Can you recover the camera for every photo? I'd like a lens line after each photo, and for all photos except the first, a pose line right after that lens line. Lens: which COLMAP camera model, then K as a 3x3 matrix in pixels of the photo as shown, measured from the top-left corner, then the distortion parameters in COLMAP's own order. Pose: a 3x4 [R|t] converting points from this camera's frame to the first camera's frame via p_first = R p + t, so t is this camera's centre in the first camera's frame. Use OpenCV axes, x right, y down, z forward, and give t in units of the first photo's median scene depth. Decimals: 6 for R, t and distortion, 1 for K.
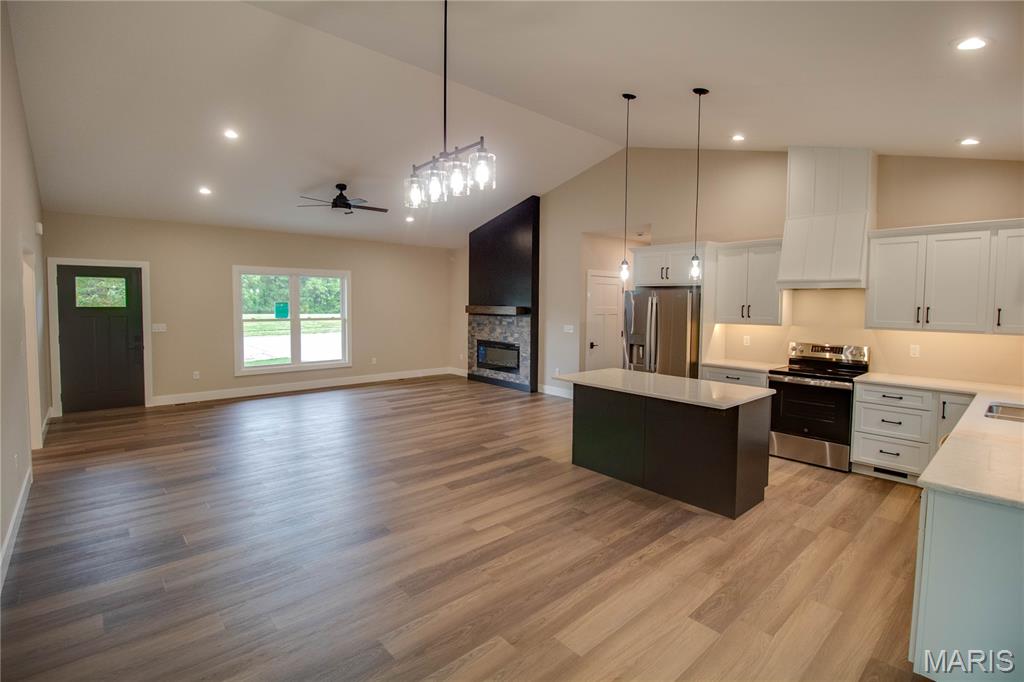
lens RADIAL K [[481.2, 0, 524.0], [0, 481.2, 323.7], [0, 0, 1]] dist [-0.003797, -0.008723]
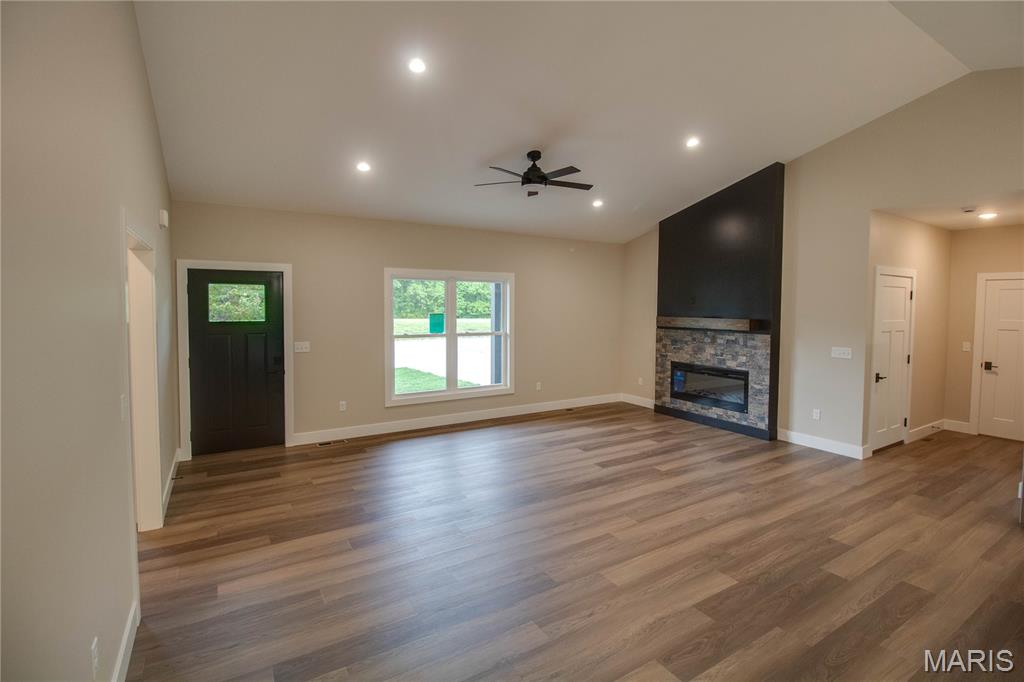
lens RADIAL K [[481.2, 0, 521.4], [0, 481.2, 324.9], [0, 0, 1]] dist [-0.003797, -0.008723]
pose [[0.983614, 0.004374, -0.180234, -0.267133], [-0.005372, 0.999973, -0.005049, -0.026727], [0.180207, 0.005934, 0.983611, 0.288994]]
